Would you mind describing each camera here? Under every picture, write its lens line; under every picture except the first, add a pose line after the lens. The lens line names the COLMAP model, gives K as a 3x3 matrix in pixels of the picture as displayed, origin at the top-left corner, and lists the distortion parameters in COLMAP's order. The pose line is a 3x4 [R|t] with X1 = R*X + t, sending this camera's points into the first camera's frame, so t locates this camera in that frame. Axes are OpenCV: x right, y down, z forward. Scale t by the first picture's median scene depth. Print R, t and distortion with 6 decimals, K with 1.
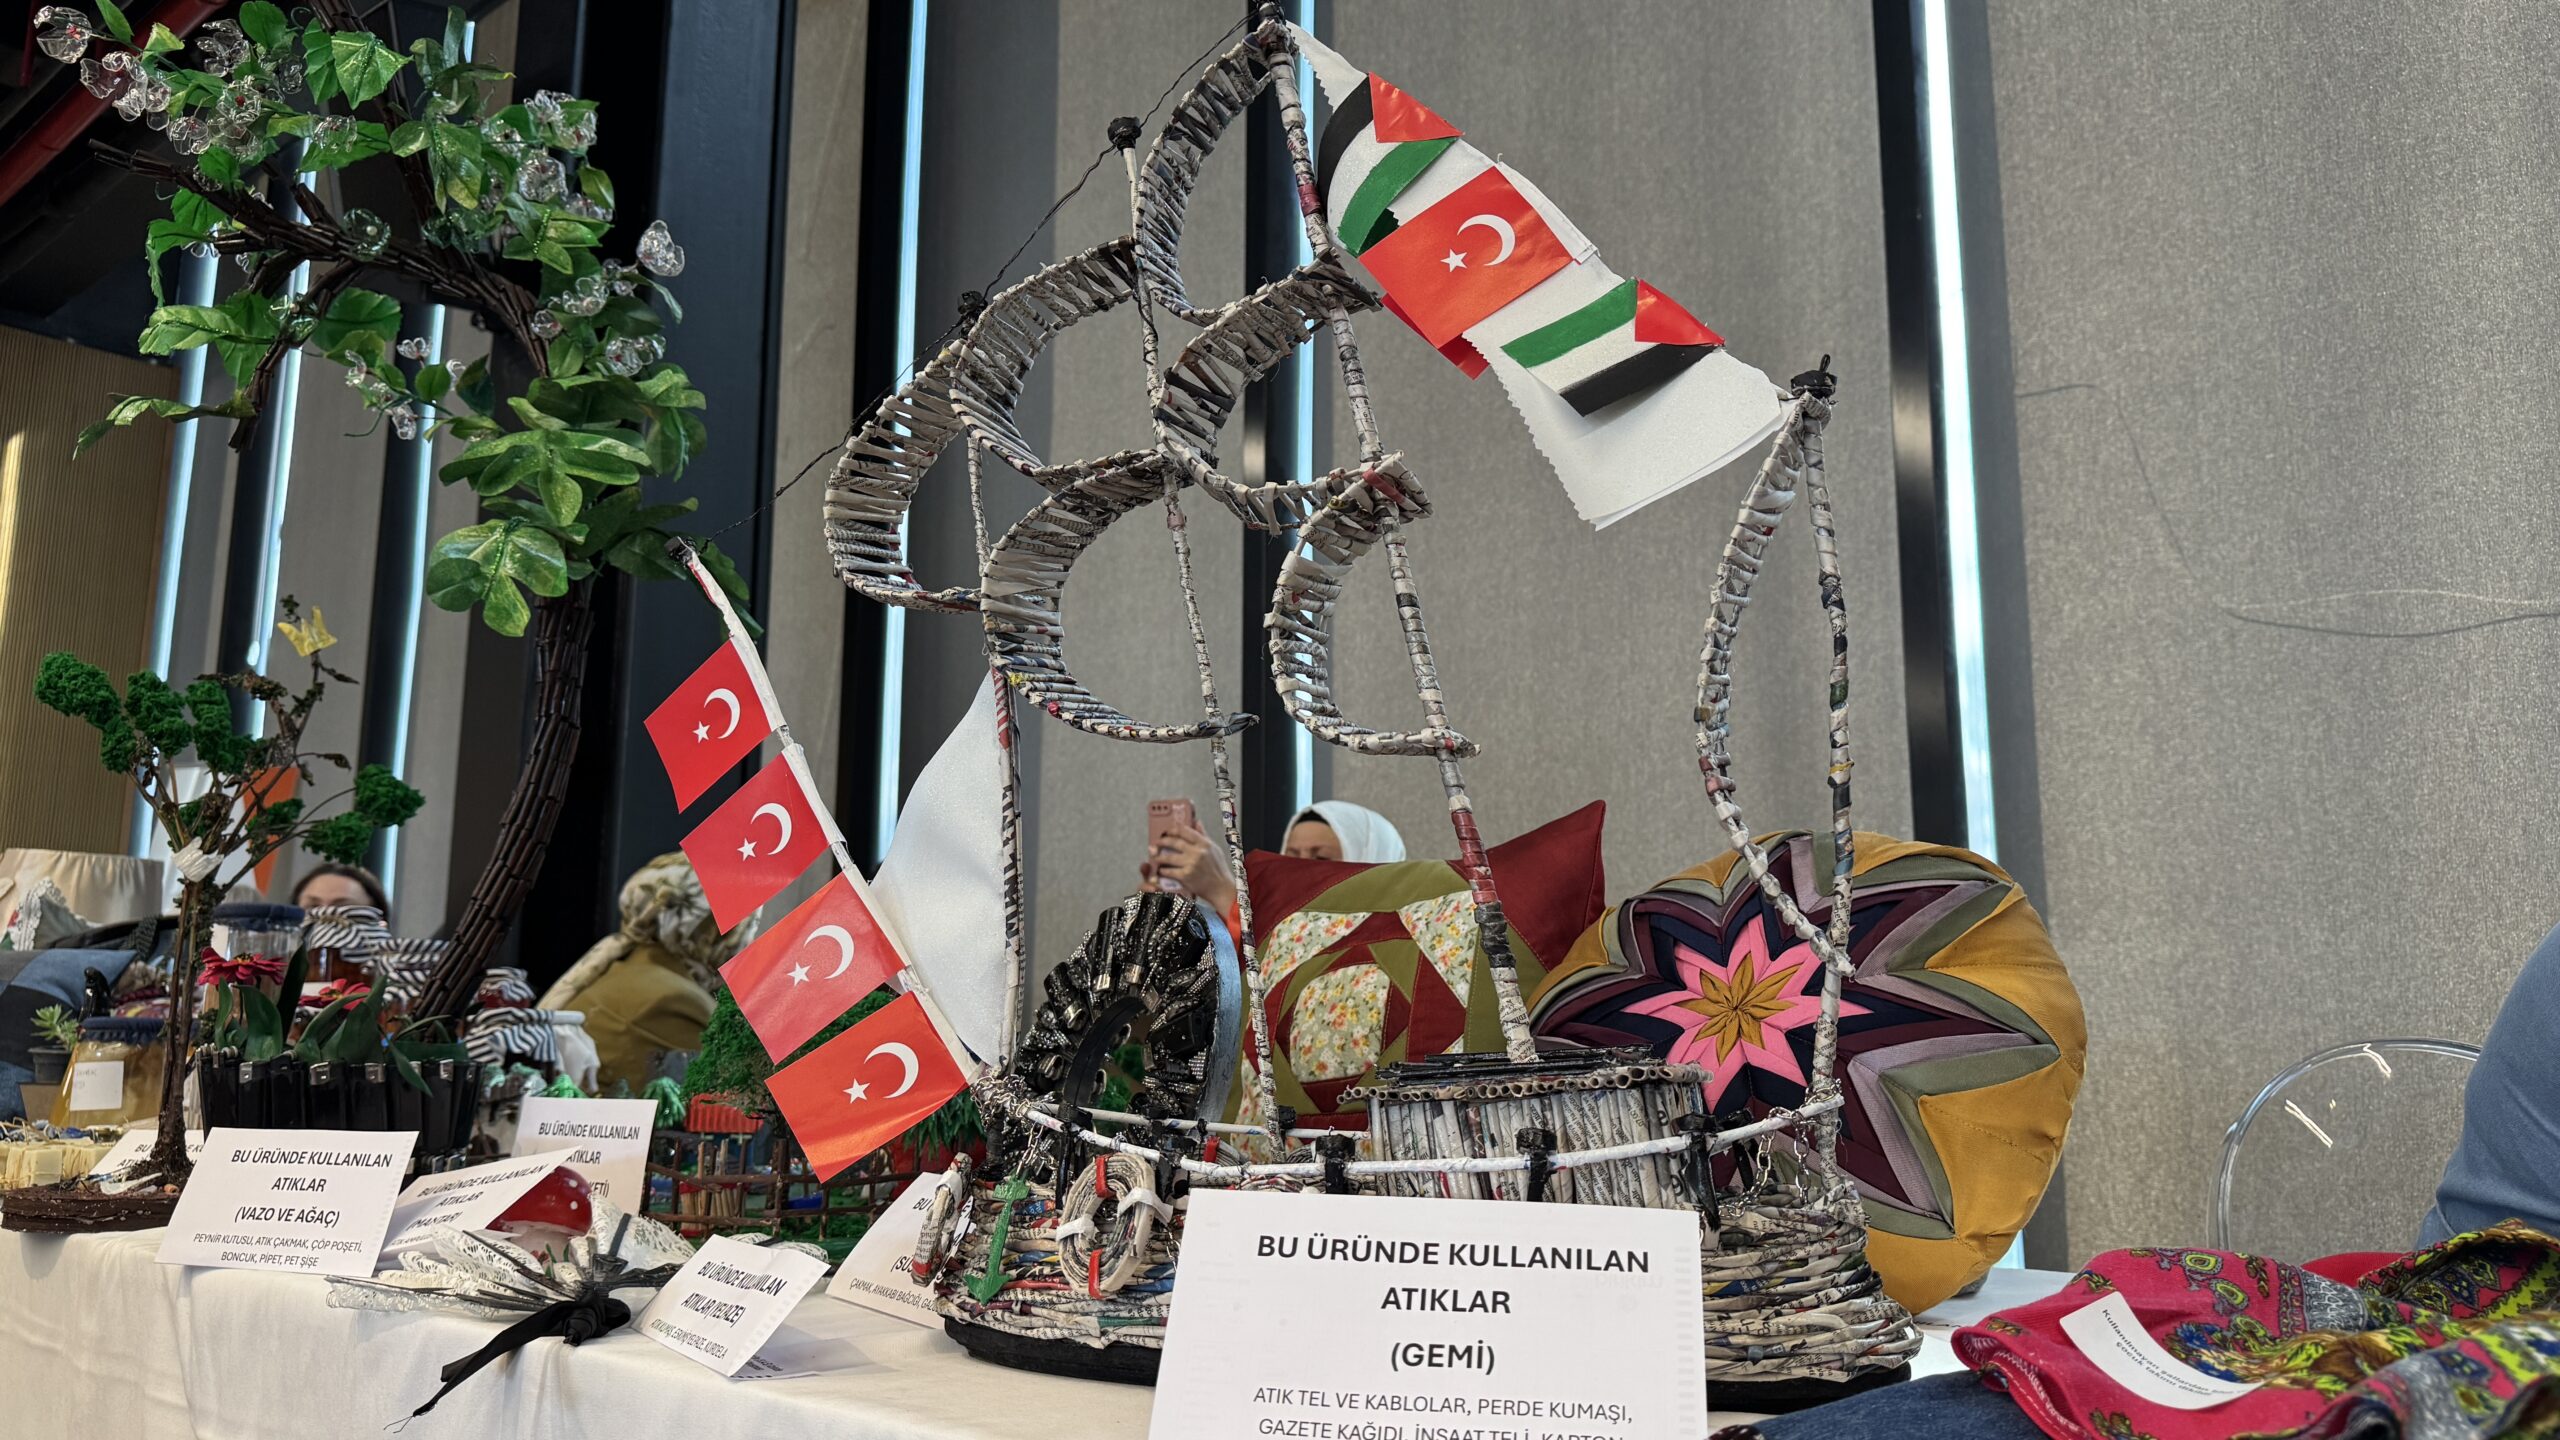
lens RADIAL K [[1798.3, 0, 1246.8], [0, 1798.3, 723.6], [0, 0, 1]] dist [0.062203, -0.060089]
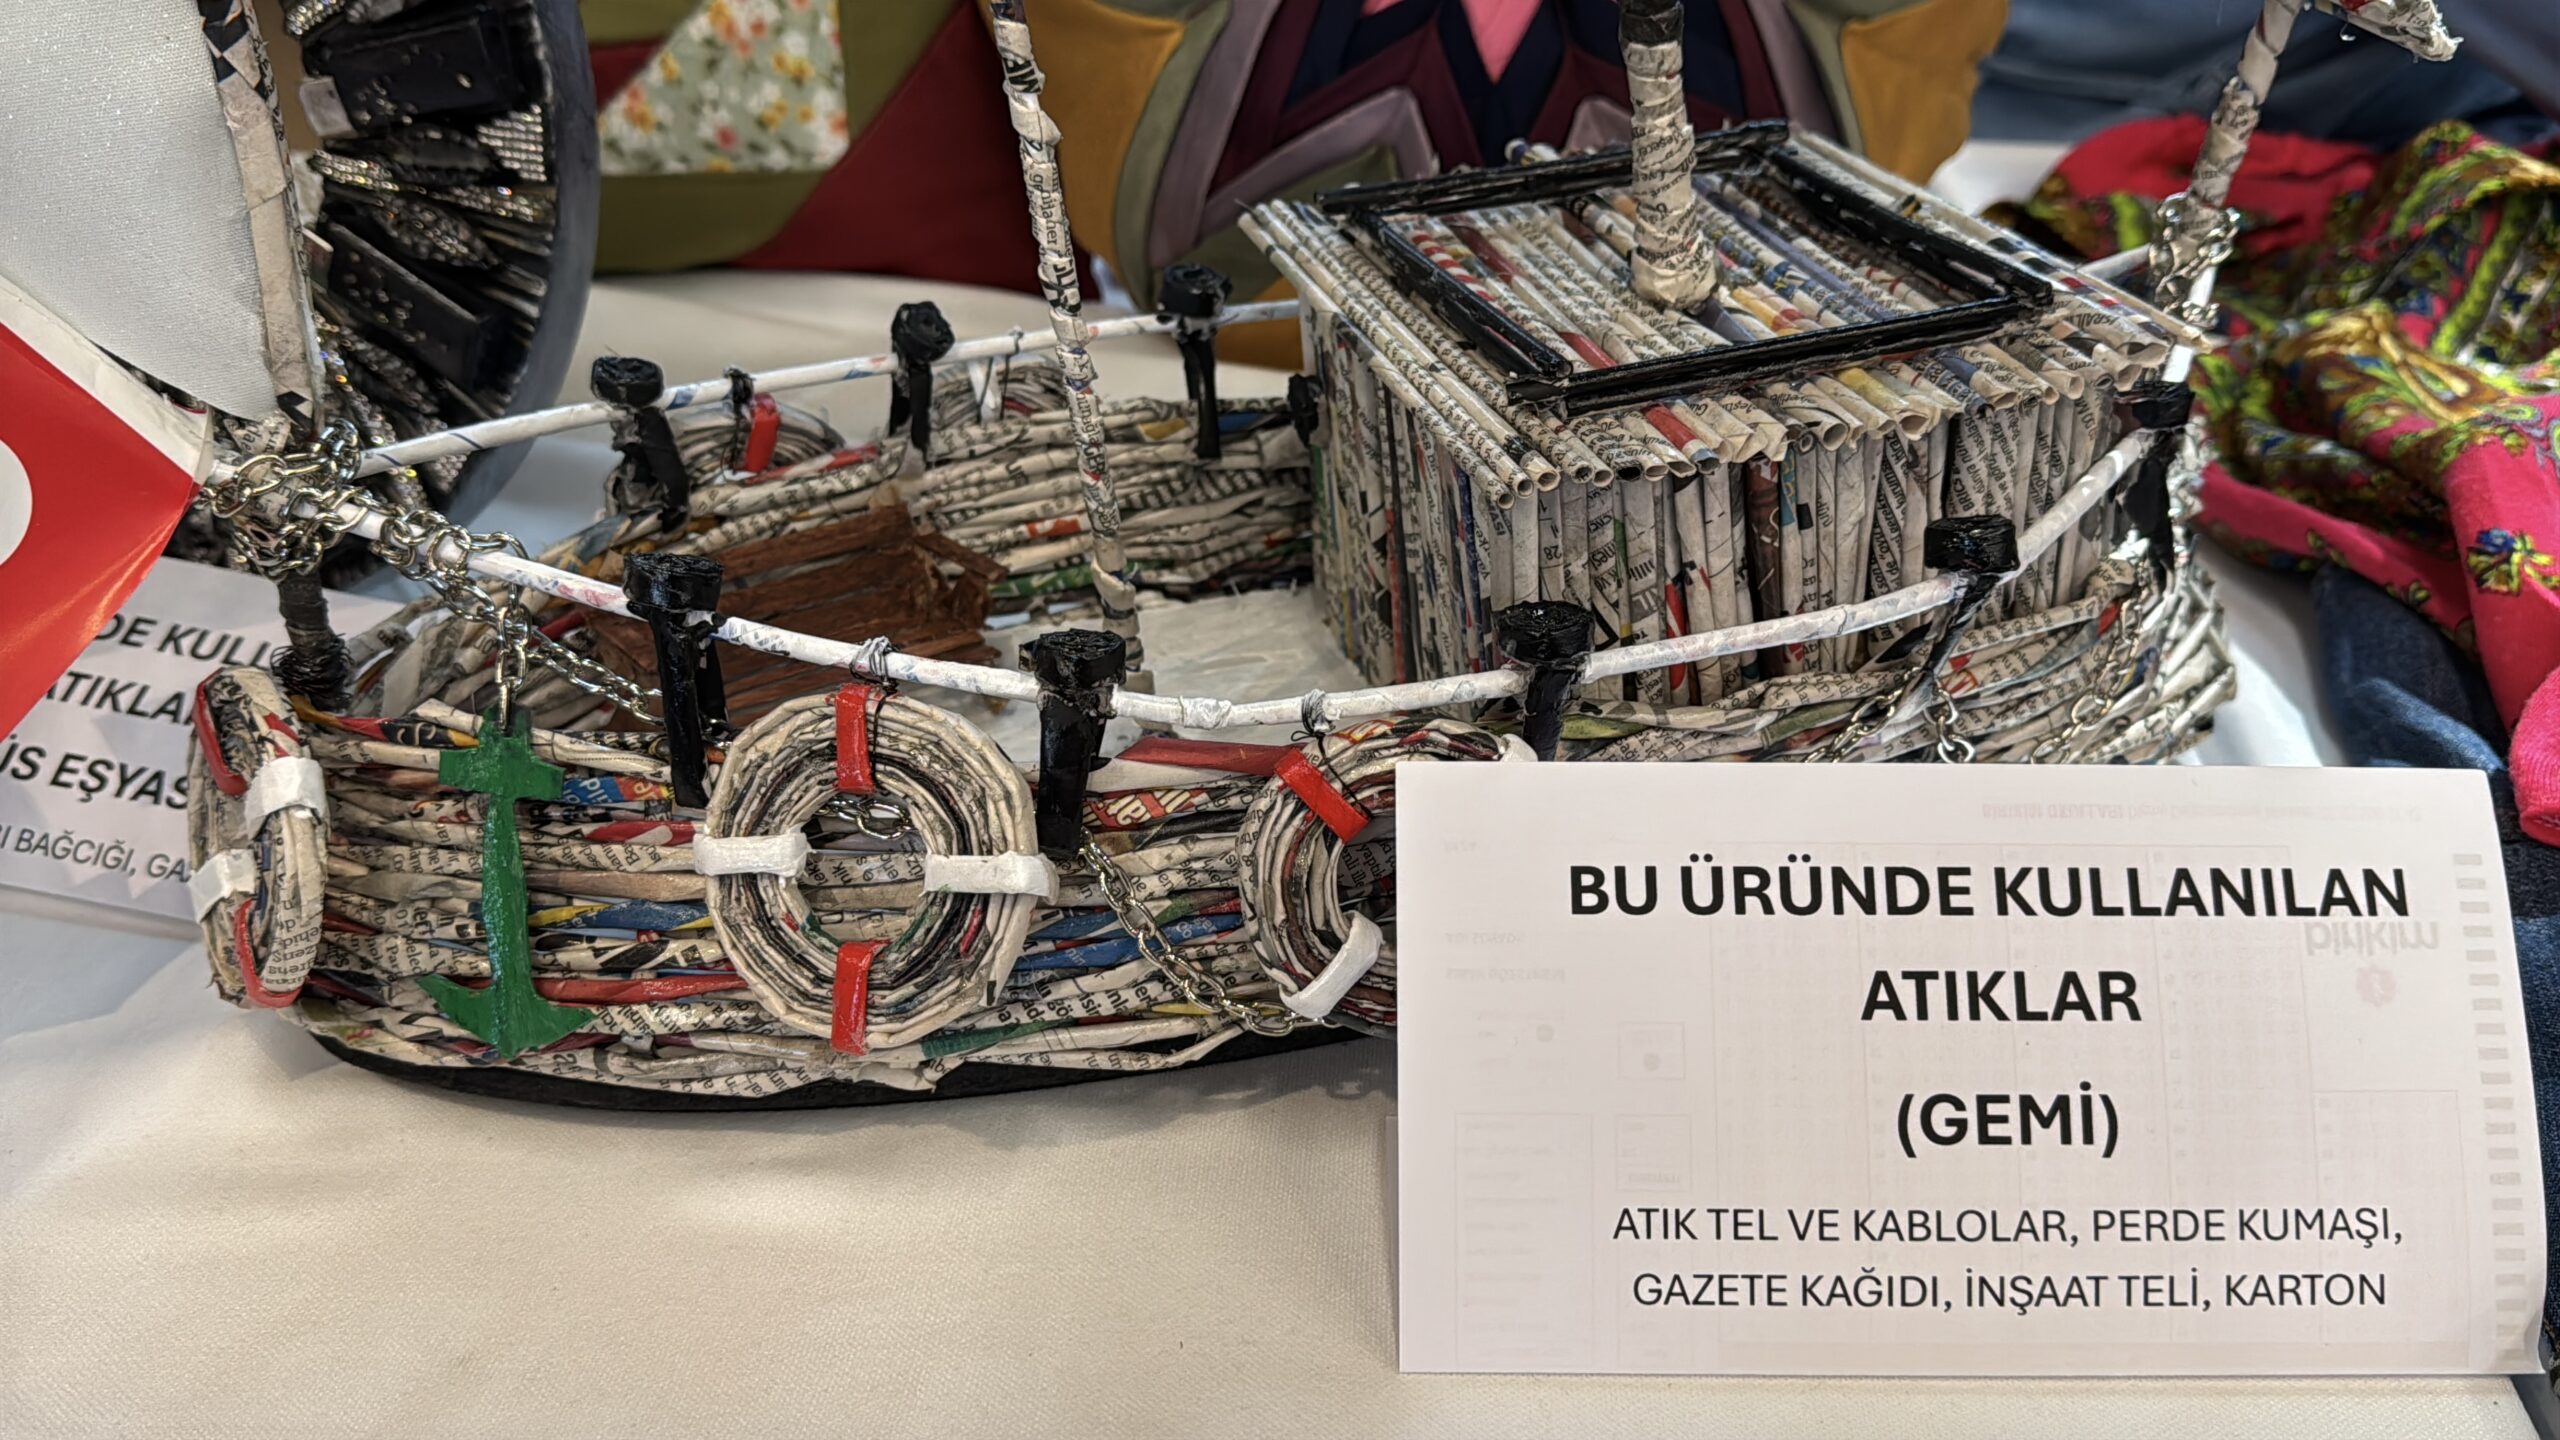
lens RADIAL K [[2252.7, 0, 1270.8], [0, 2252.7, 728.1], [0, 0, 1]] dist [0.082767, -0.154554]
pose [[0.794724, -0.312938, 0.520081, -0.217513], [-0.100675, 0.777015, 0.621379, -0.050547], [-0.598564, -0.546184, 0.586007, 0.562989]]
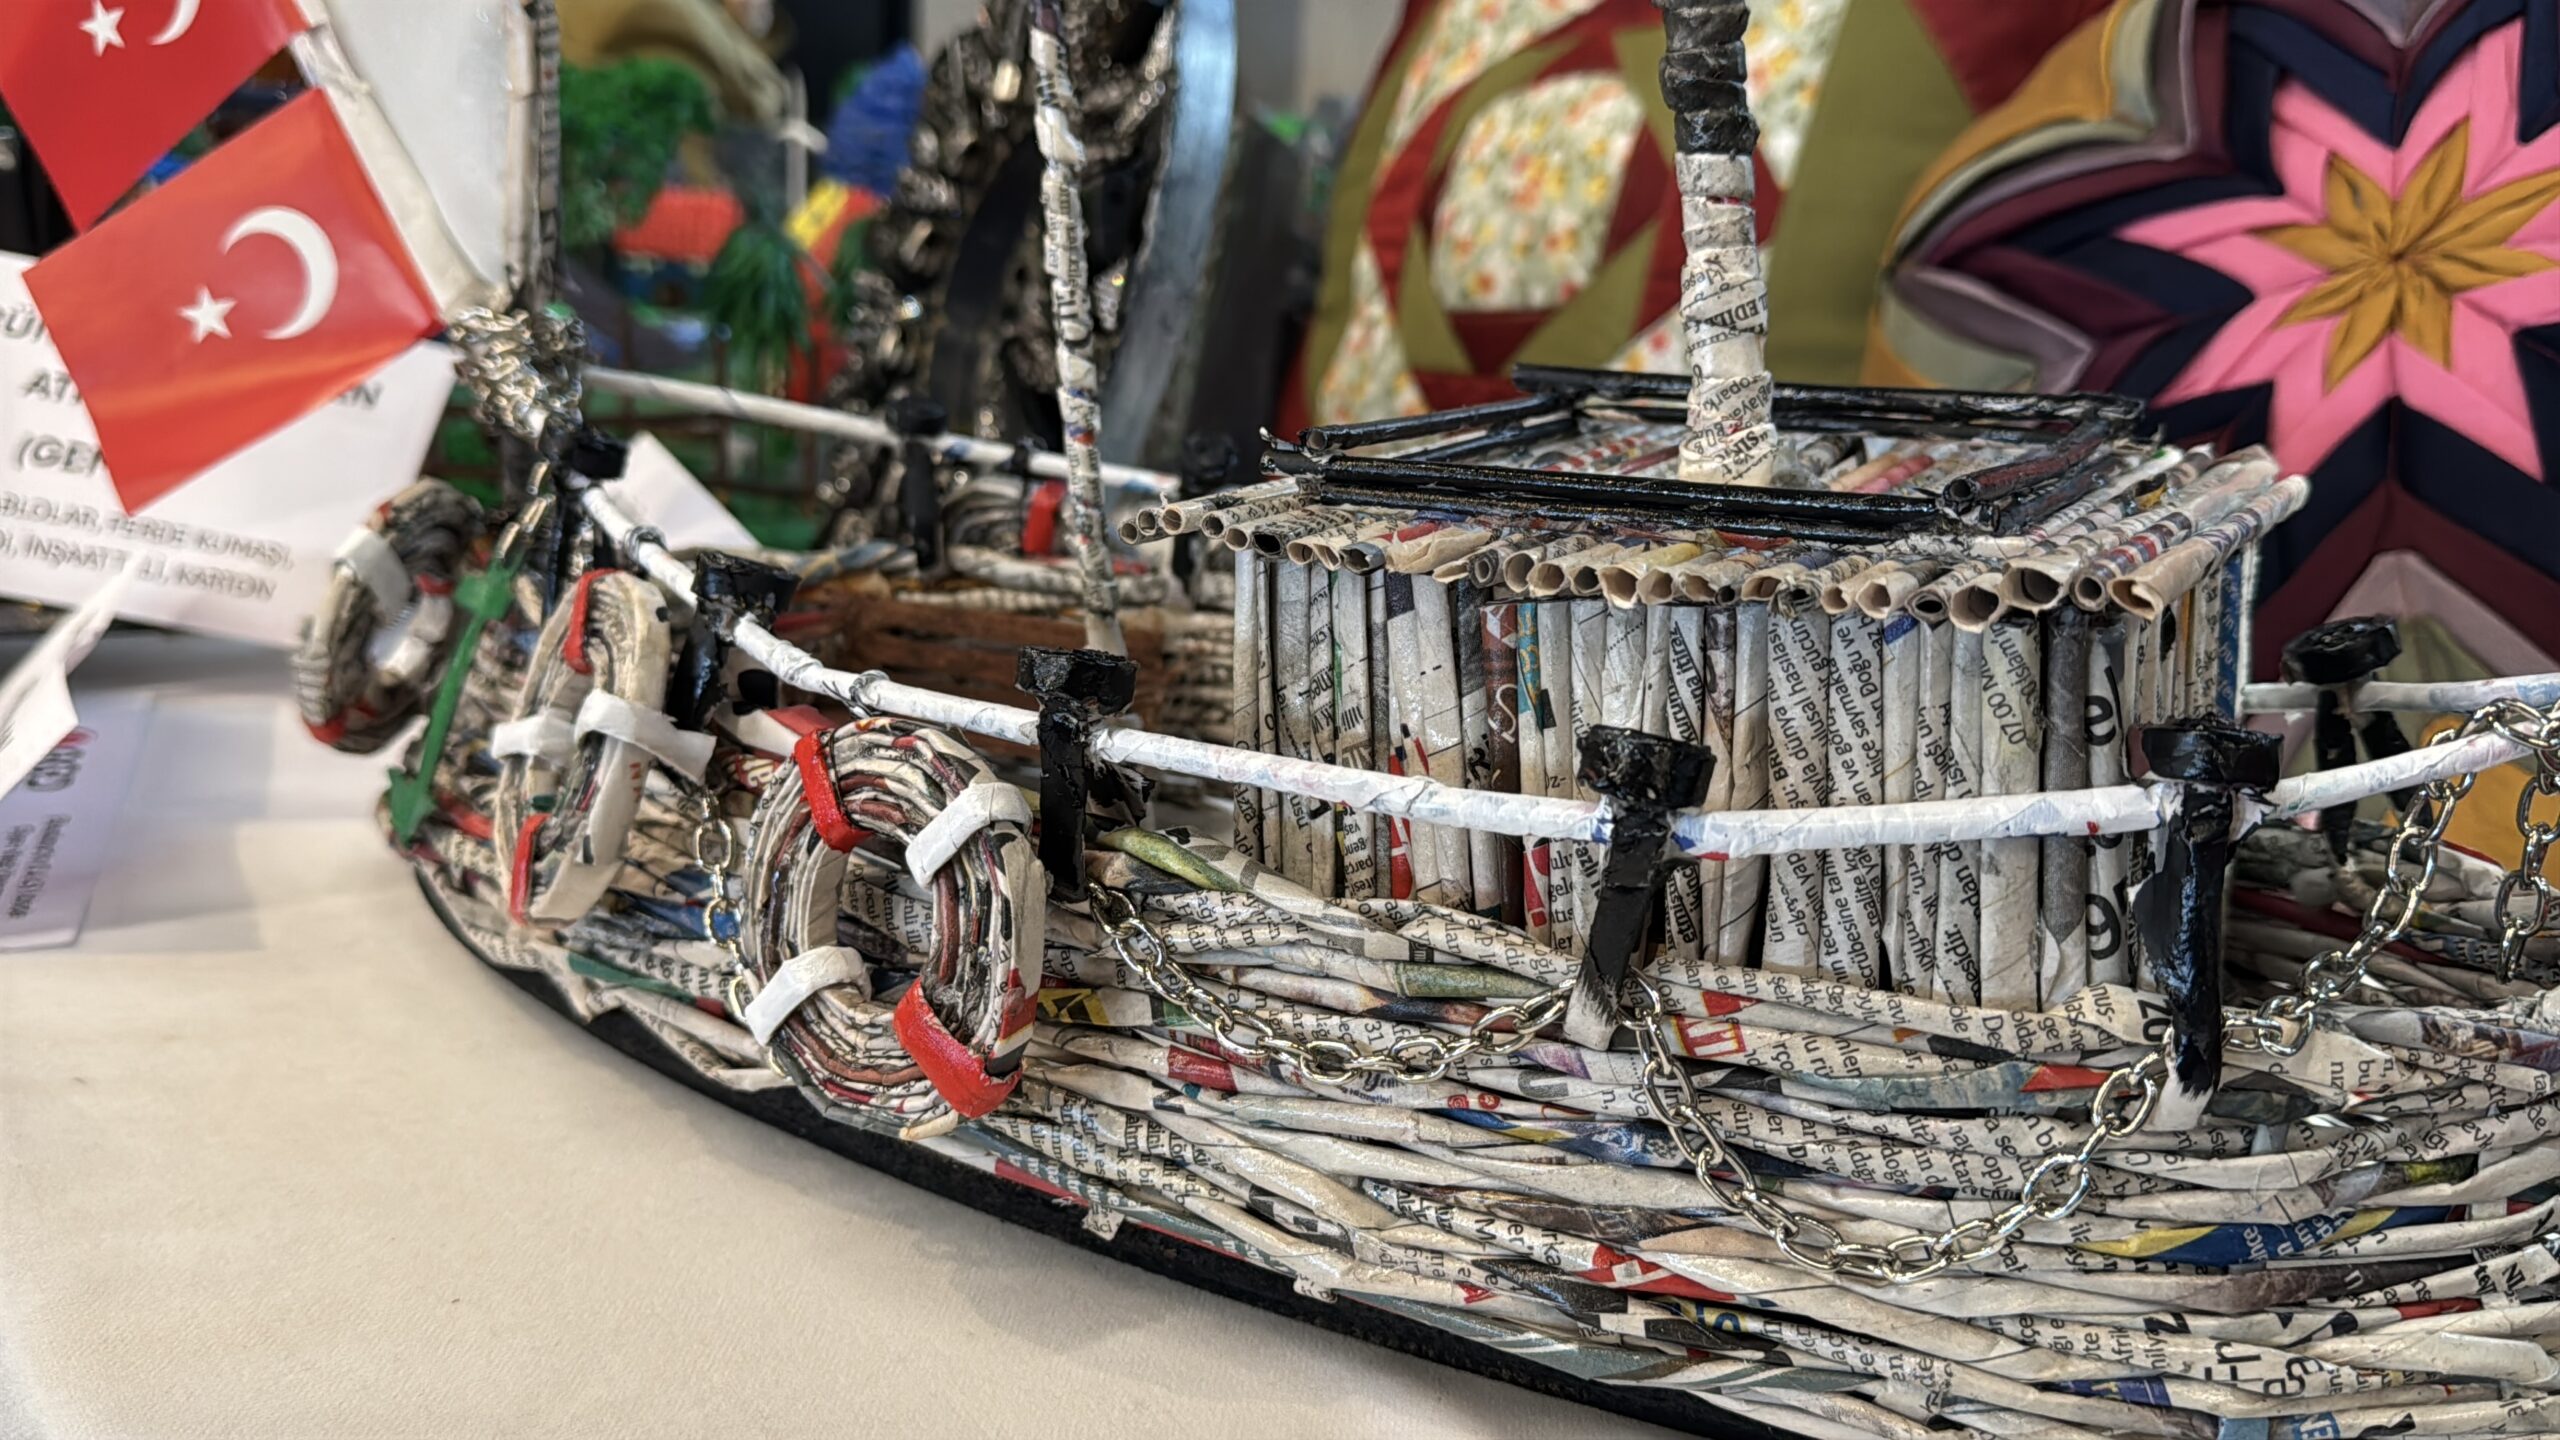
lens RADIAL K [[2252.7, 0, 1253.7], [0, 2252.7, 723.3], [0, 0, 1]] dist [0.082767, -0.154554]
pose [[0.982536, 0.109950, -0.150115, 0.114207], [-0.037001, 0.906086, 0.421473, 0.049883], [0.182358, -0.408558, 0.894330, 0.488476]]
